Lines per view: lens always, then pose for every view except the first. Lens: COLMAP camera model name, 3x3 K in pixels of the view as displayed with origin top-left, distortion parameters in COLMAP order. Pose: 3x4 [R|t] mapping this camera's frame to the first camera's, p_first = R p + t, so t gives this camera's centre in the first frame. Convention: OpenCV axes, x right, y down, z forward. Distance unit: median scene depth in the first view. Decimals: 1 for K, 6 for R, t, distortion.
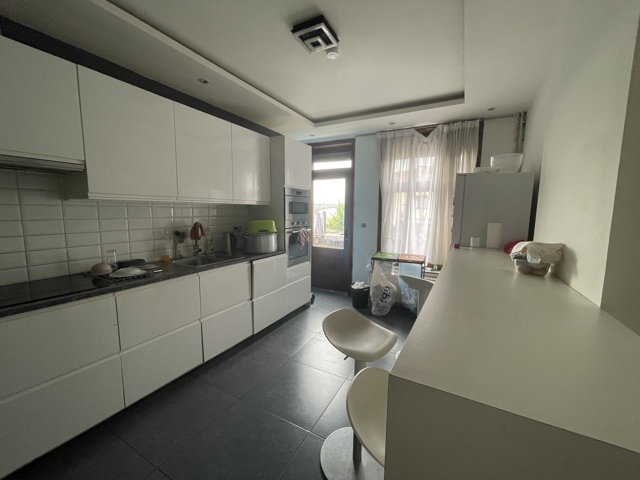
lens RADIAL K [[258.4, 0, 320.1], [0, 258.4, 240.6], [0, 0, 1]] dist [0.000302, 0.001114]
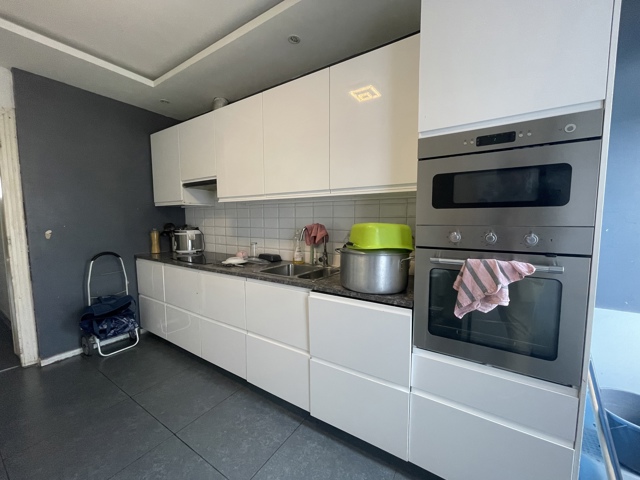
lens RADIAL K [[258.4, 0, 319.2], [0, 258.4, 241.2], [0, 0, 1]] dist [0.000302, 0.001114]
pose [[-0.074630, 0.078962, -0.994080, 0.344215], [-0.110031, 0.990121, 0.086908, -0.095412], [0.991122, 0.115866, -0.065205, 1.162940]]
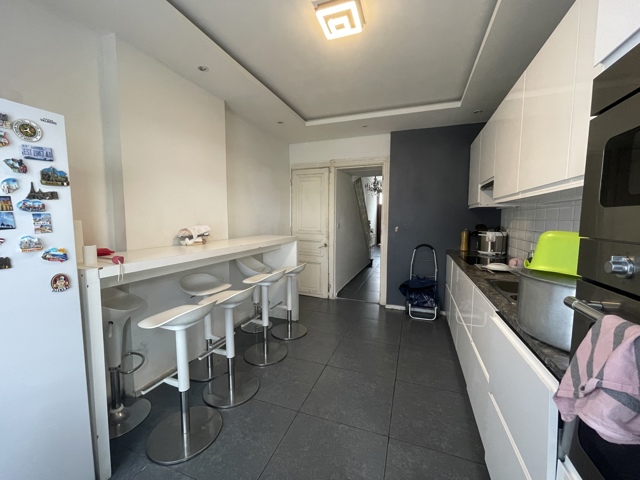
lens RADIAL K [[258.4, 0, 319.9], [0, 258.4, 239.7], [0, 0, 1]] dist [0.000302, 0.001114]
pose [[-0.988472, 0.000833, -0.151403, 0.146833], [-0.028472, 0.981122, 0.191285, -0.146817], [0.148704, 0.193390, -0.969787, 1.538757]]
